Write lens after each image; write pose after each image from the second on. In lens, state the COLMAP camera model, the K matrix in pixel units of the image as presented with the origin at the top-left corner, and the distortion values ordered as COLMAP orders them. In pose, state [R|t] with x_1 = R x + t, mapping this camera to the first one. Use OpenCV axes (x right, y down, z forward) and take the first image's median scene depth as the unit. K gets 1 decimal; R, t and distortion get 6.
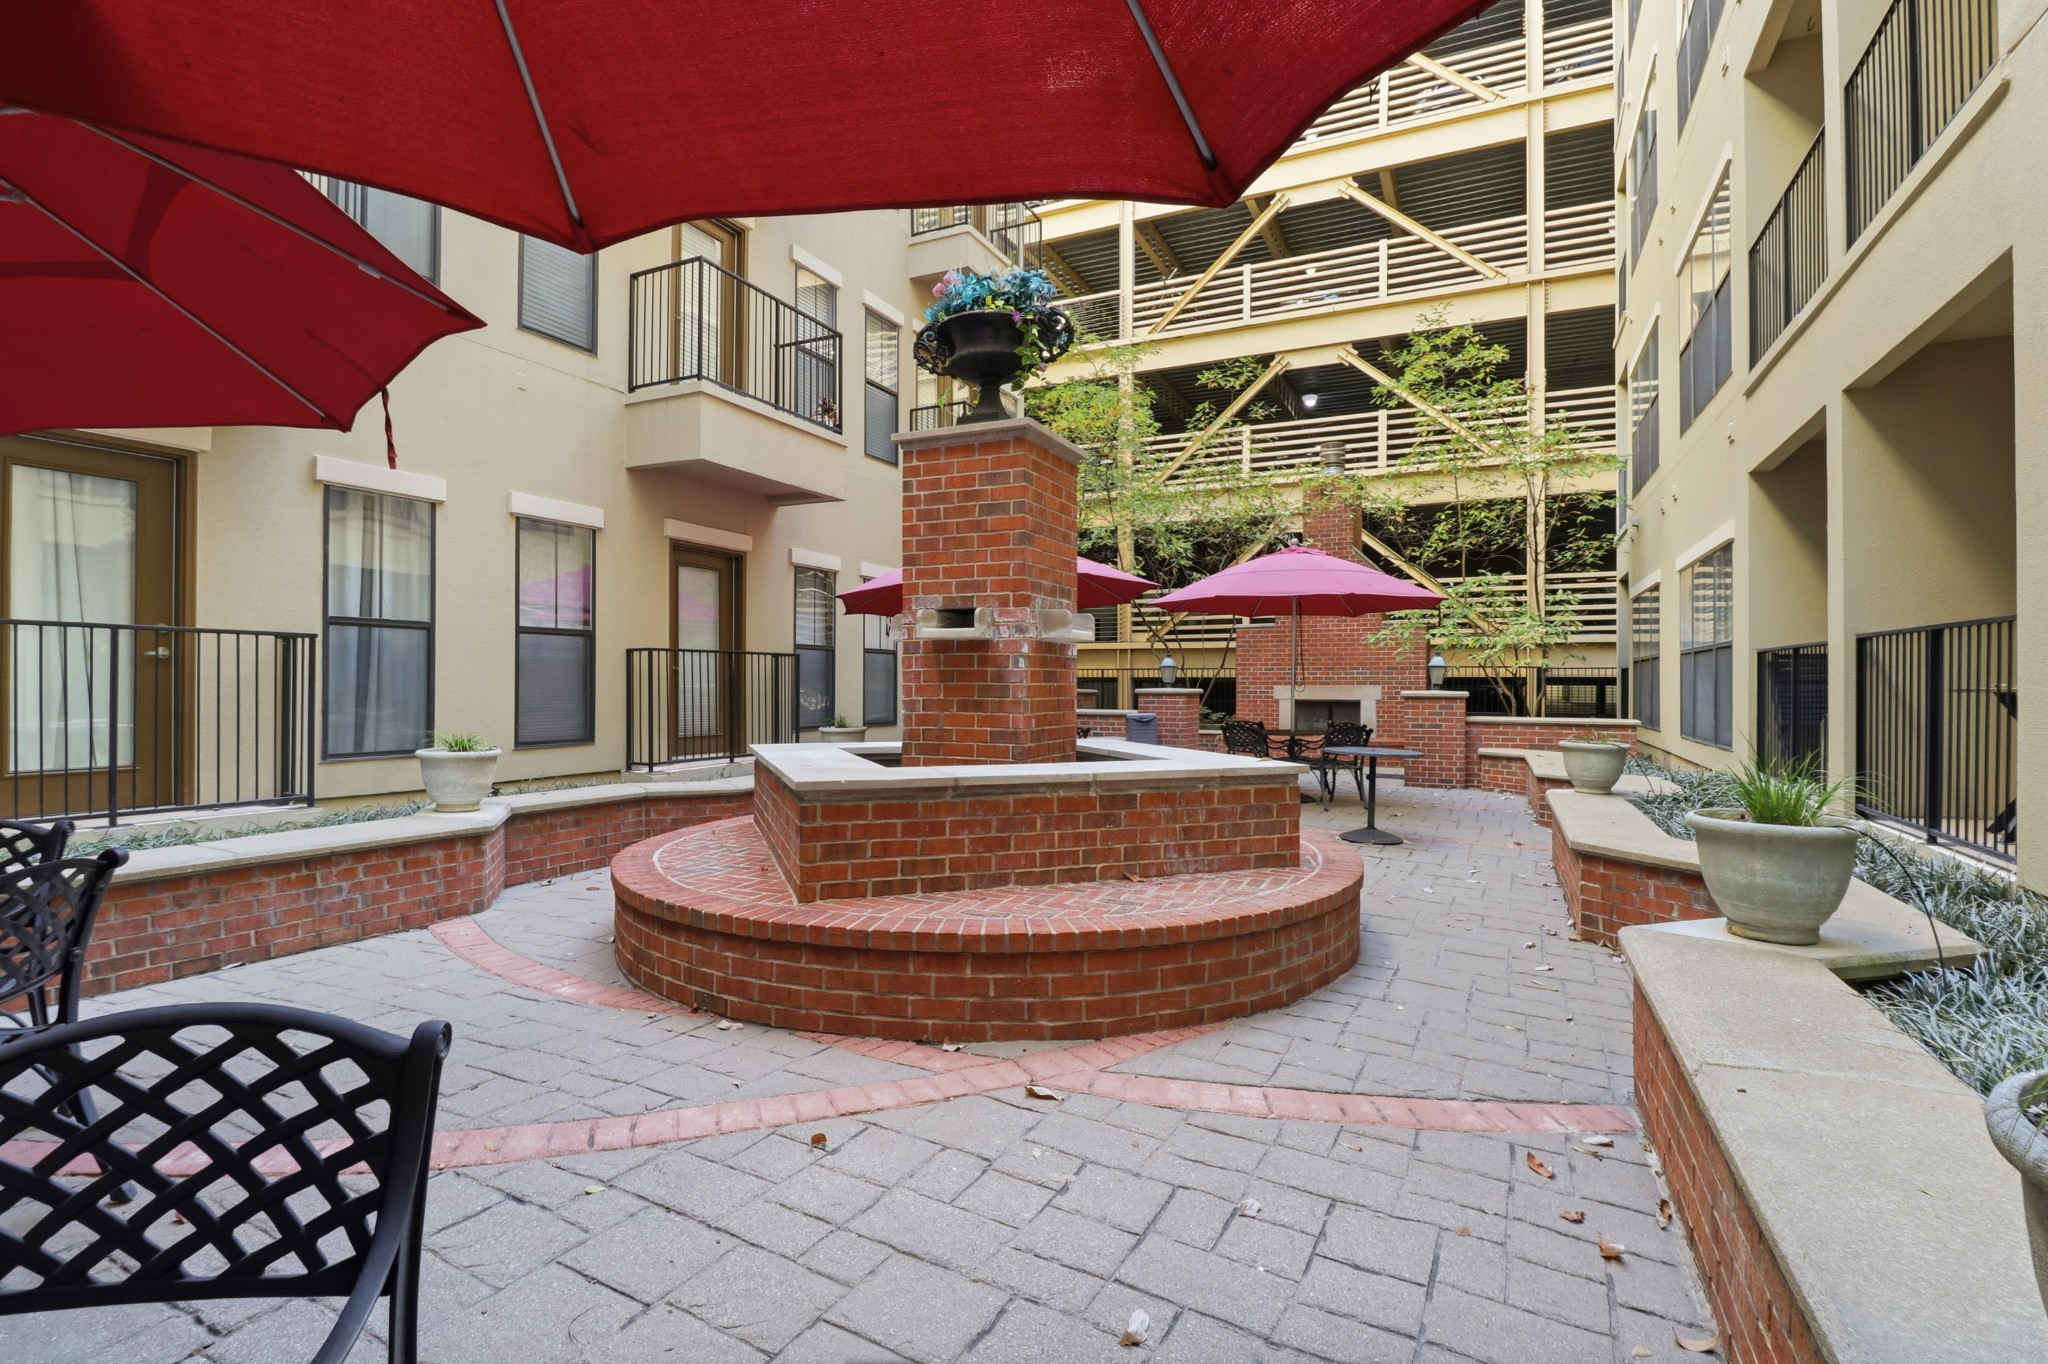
lens RADIAL K [[957.4, 0, 1025.3], [0, 957.4, 672.8], [0, 0, 1]] dist [0.004960, -0.015746]
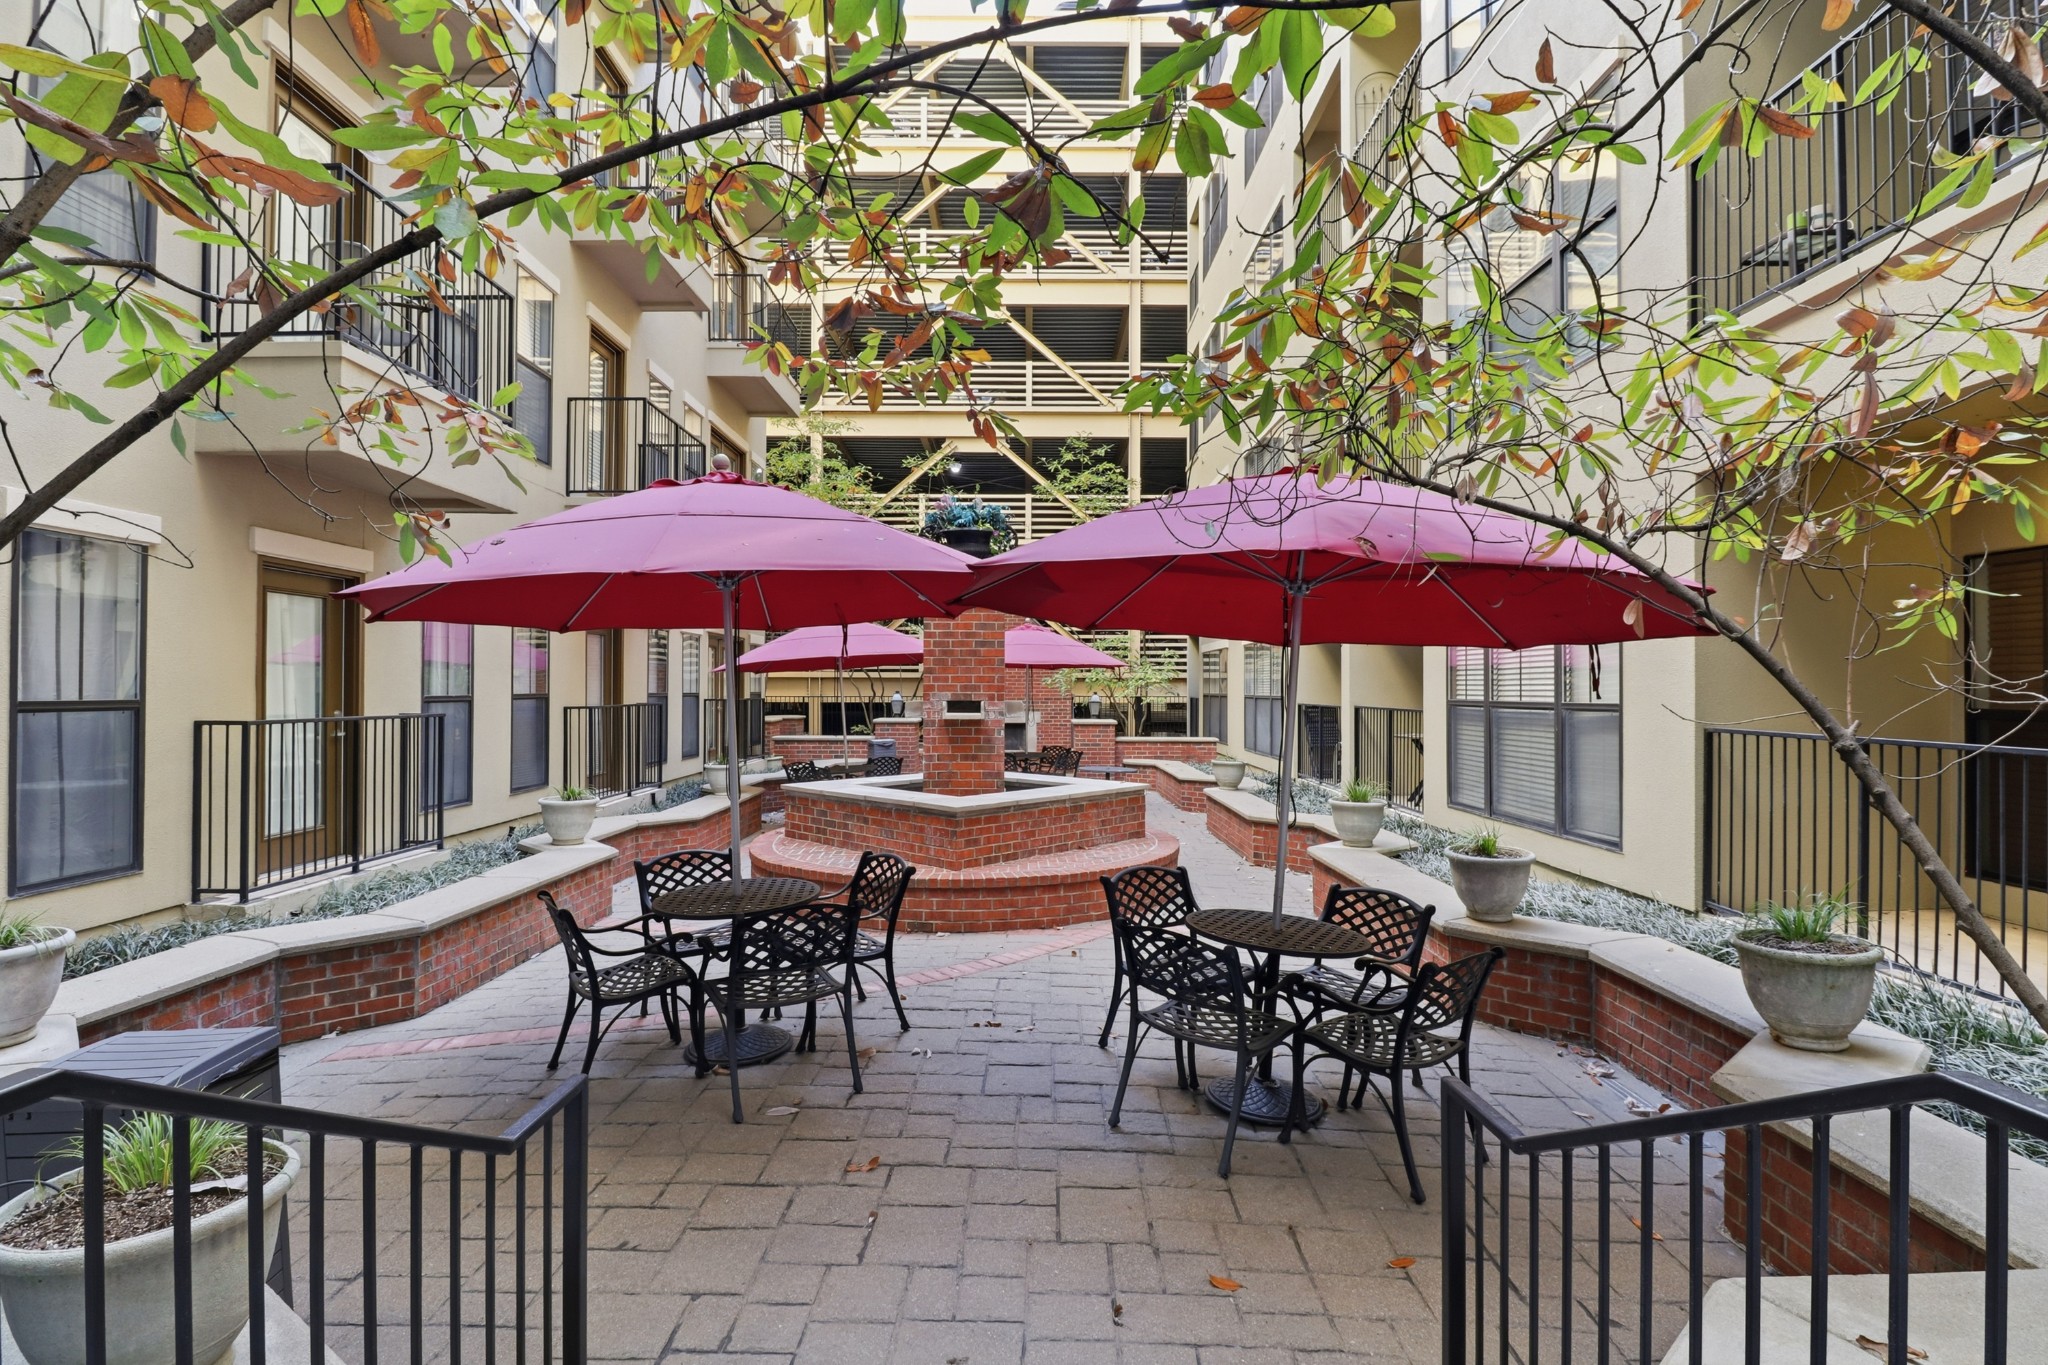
lens RADIAL K [[957.4, 0, 1025.3], [0, 957.4, 673.3], [0, 0, 1]] dist [0.004960, -0.015746]
pose [[0.901254, 0.004430, 0.433268, -0.287569], [-0.002591, 0.999985, -0.004834, -0.044074], [-0.433283, 0.003234, 0.901252, -0.237623]]
